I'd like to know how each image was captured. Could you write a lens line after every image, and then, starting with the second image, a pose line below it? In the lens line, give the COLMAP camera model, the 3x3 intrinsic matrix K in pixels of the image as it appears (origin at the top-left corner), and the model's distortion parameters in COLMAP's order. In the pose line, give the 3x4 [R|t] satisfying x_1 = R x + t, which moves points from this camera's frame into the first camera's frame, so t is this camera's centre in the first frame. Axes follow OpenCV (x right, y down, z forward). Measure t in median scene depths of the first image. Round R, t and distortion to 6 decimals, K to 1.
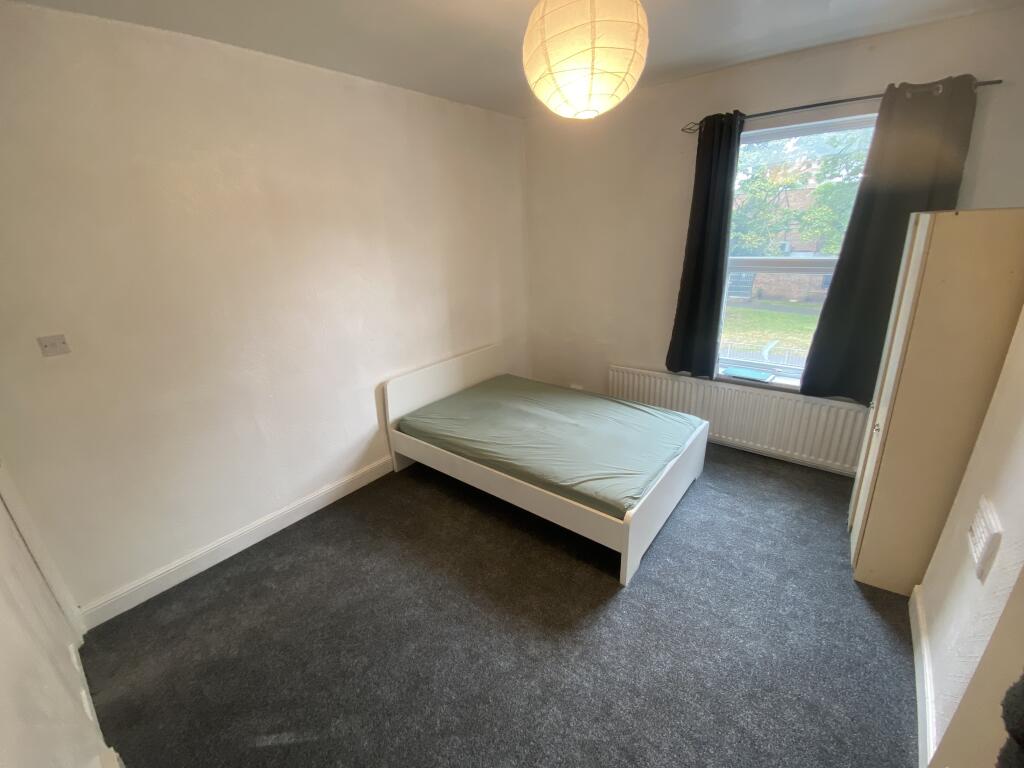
lens RADIAL K [[408.8, 0, 515.9], [0, 408.8, 387.7], [0, 0, 1]] dist [0.023872, -0.024303]
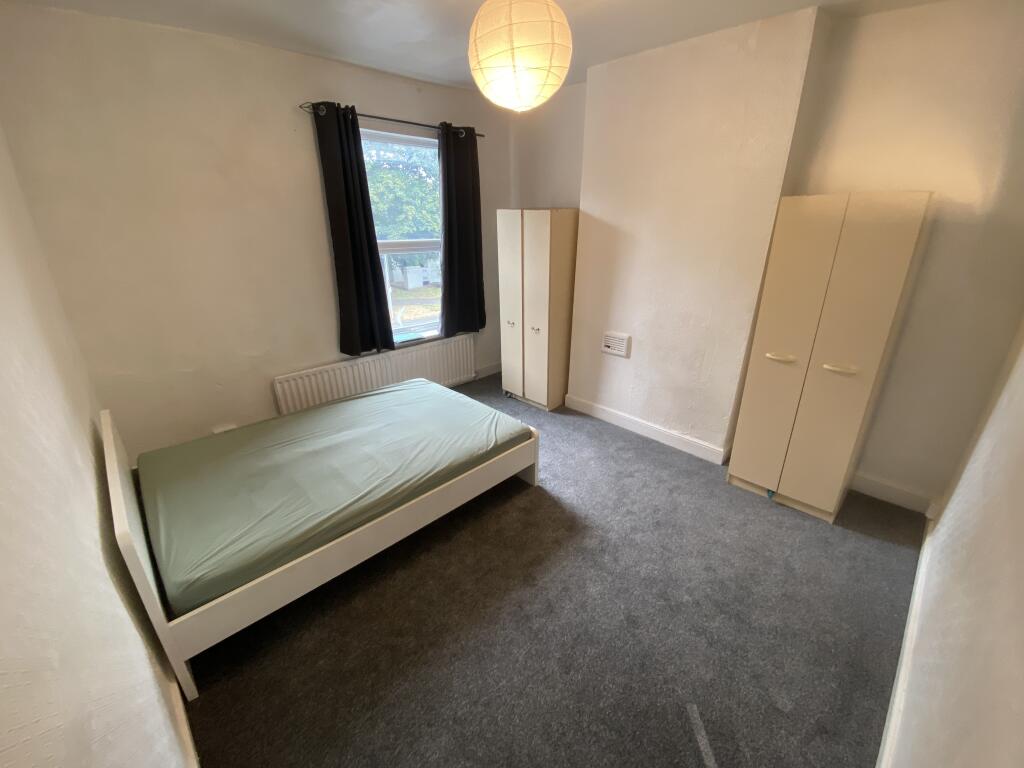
lens RADIAL K [[408.8, 0, 515.9], [0, 408.8, 387.7], [0, 0, 1]] dist [0.023872, -0.024303]
pose [[0.117355, -0.335236, 0.934797, -0.633509], [0.331940, 0.900403, 0.281230, -0.142400], [-0.935972, 0.277292, 0.216945, 0.507356]]
